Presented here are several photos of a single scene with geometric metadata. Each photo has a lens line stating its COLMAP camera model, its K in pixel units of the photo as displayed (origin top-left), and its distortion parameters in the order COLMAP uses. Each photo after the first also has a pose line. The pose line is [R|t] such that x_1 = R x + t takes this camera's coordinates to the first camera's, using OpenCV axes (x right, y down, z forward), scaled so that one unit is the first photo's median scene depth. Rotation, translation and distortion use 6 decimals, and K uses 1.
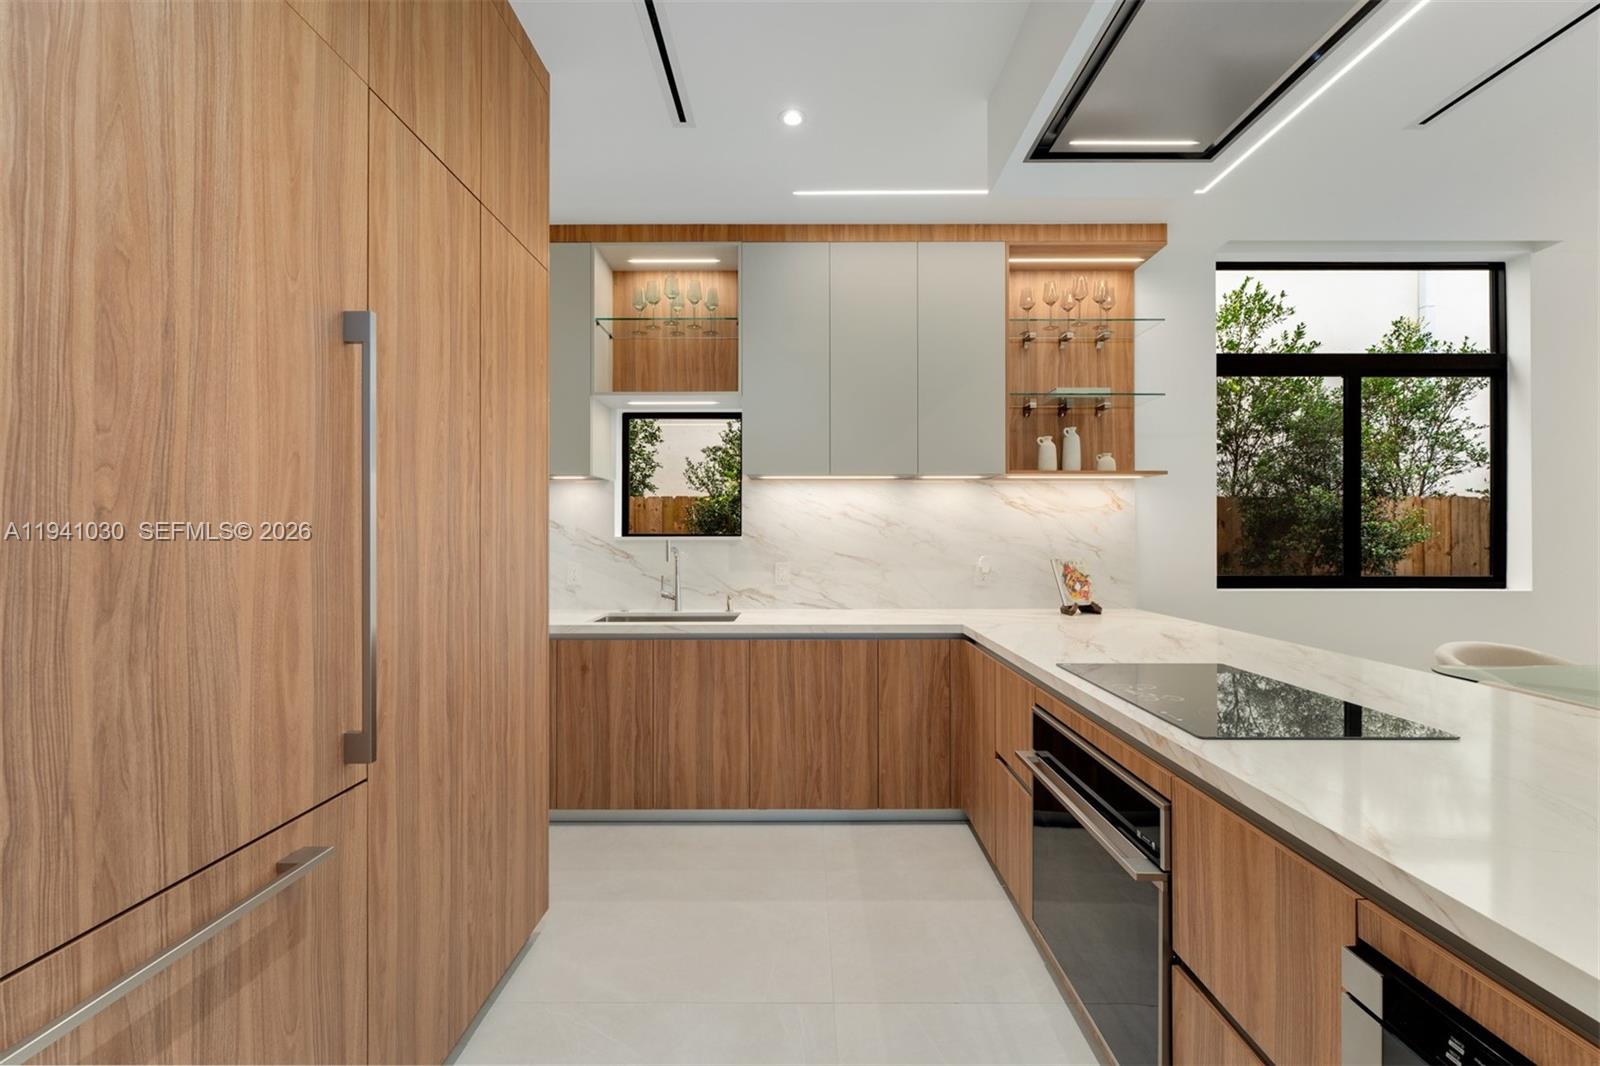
lens RADIAL K [[639.9, 0, 800.0], [0, 639.9, 533.0], [0, 0, 1]] dist [-0.000606, -0.000283]
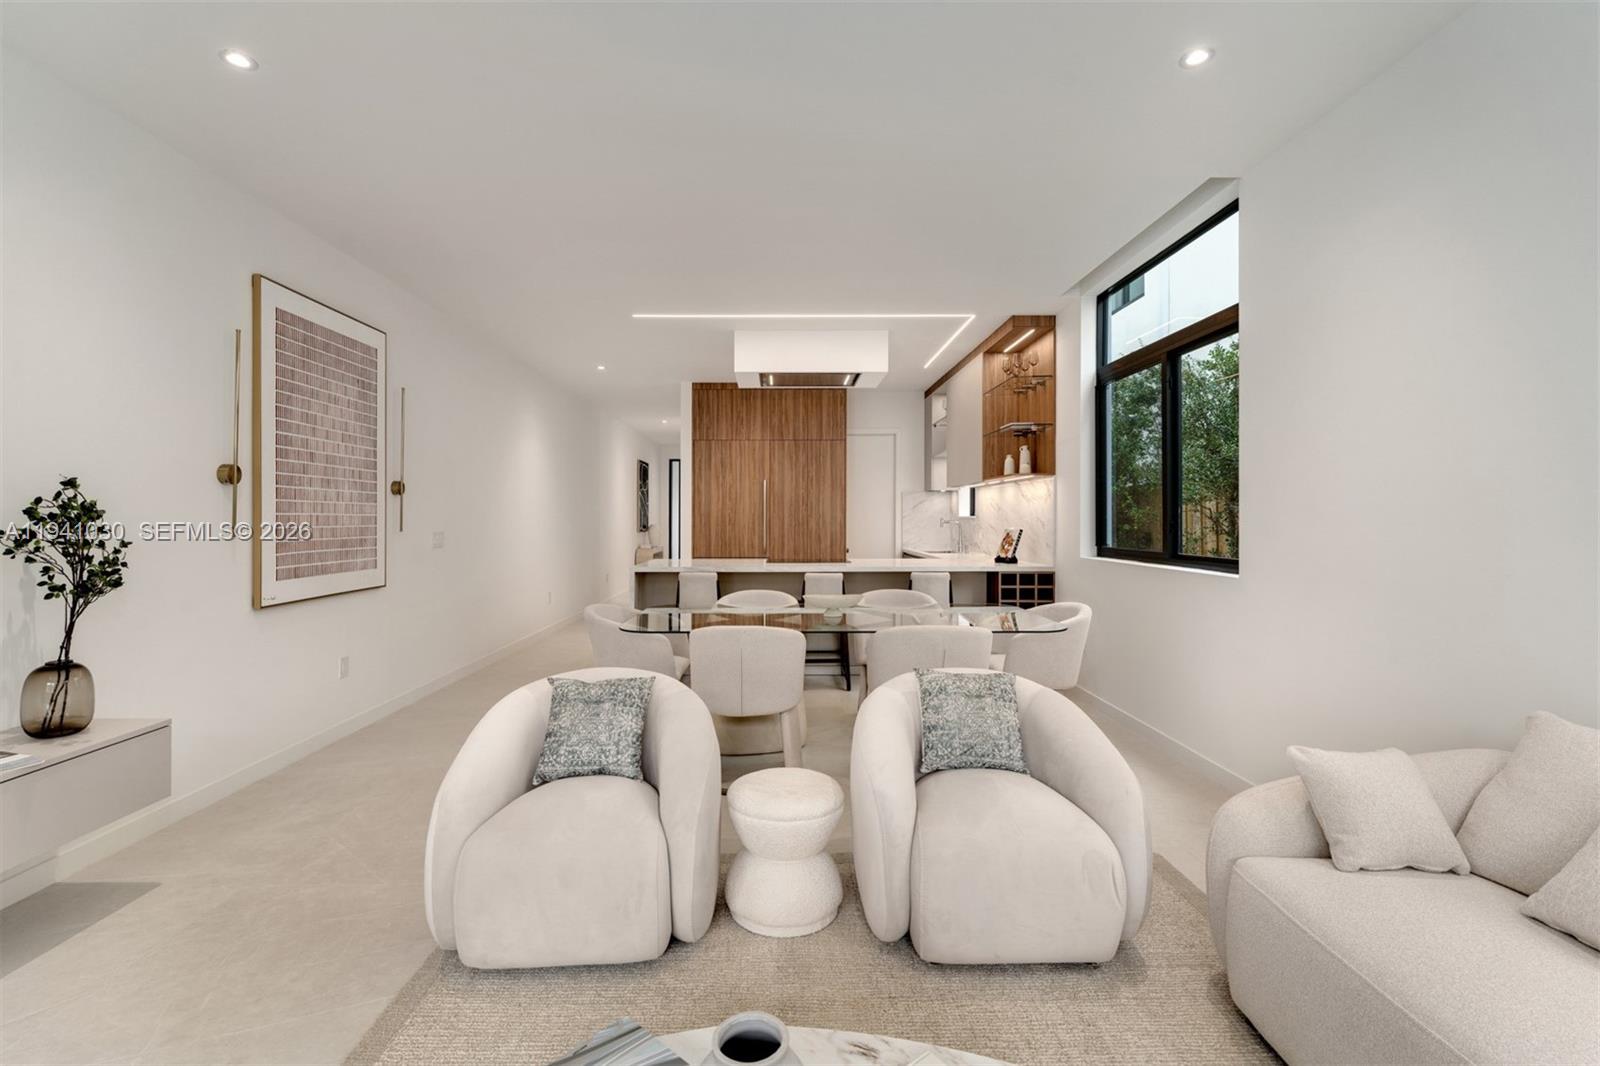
lens RADIAL K [[674.4, 0, 793.2], [0, 674.4, 511.9], [0, 0, 1]] dist [-0.000163, -0.000070]
pose [[0.021950, -0.006738, -0.999736, 2.163544], [0.008473, 0.999943, -0.006554, 0.001948], [0.999723, -0.008327, 0.022006, 0.416711]]
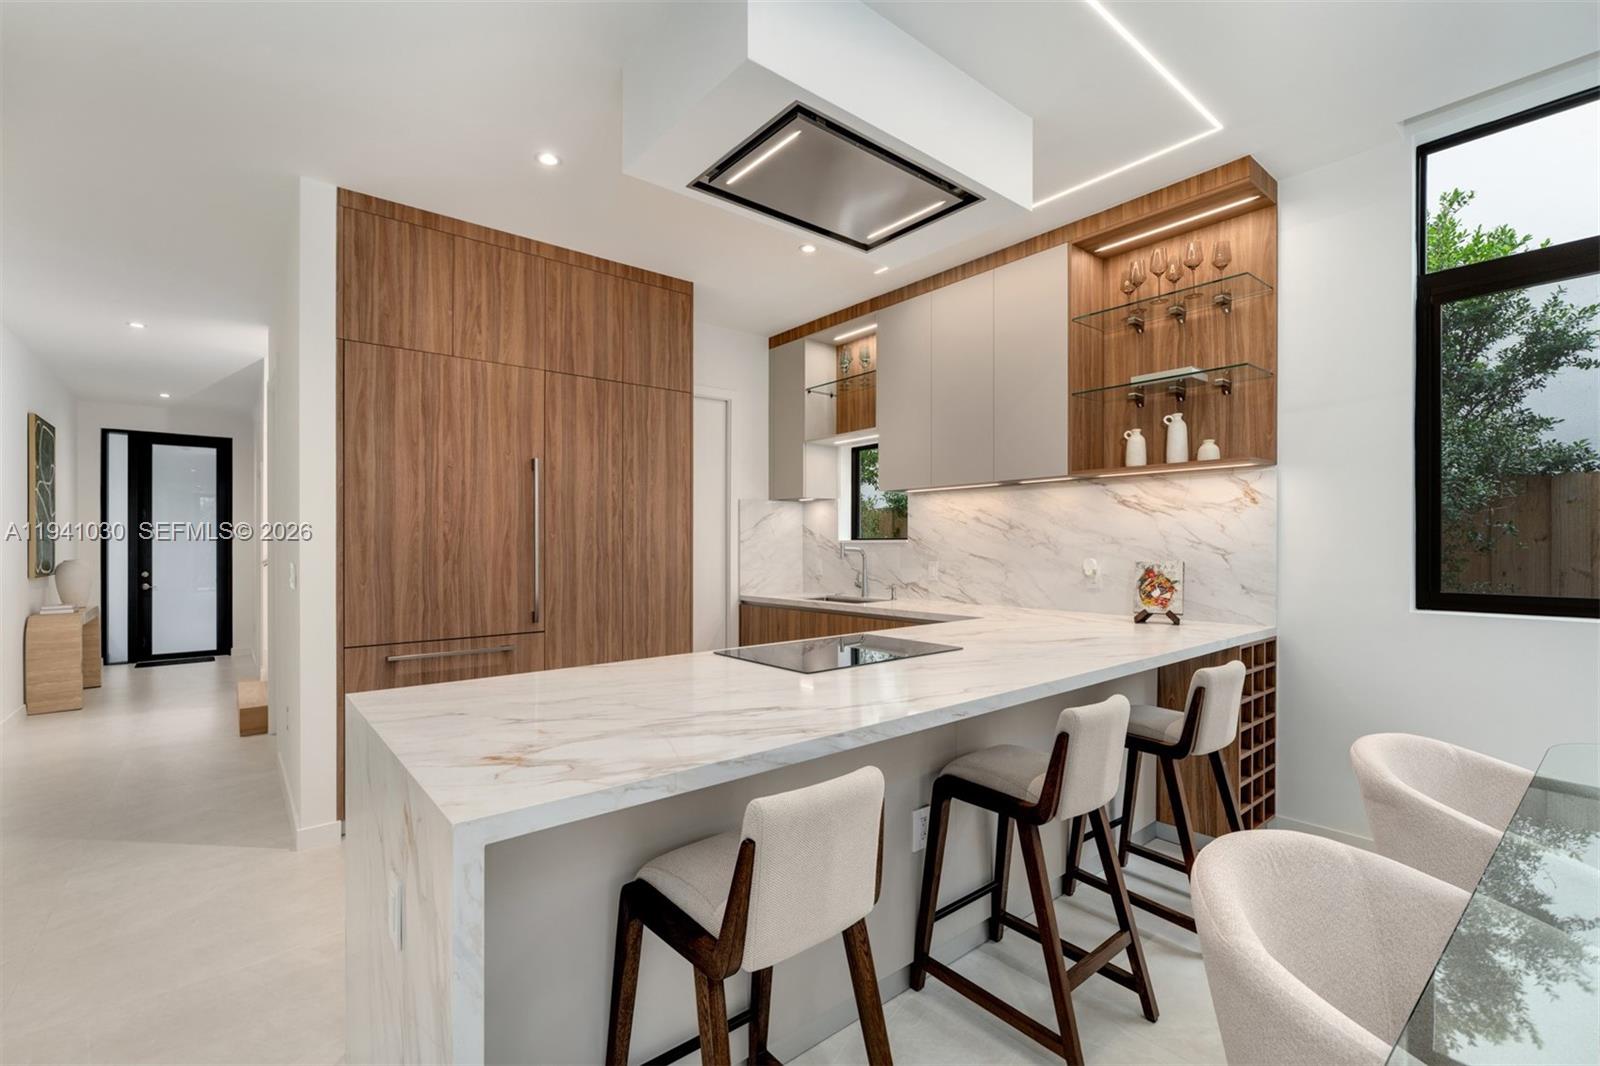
lens RADIAL K [[691.0, 0, 800.3], [0, 691.0, 540.5], [0, 0, 1]] dist [-0.001230, -0.000251]
pose [[0.642329, -0.005081, -0.766412, 0.863481], [0.008249, 0.999966, 0.000284, 0.005514], [0.766385, -0.006505, 0.642349, -0.011868]]
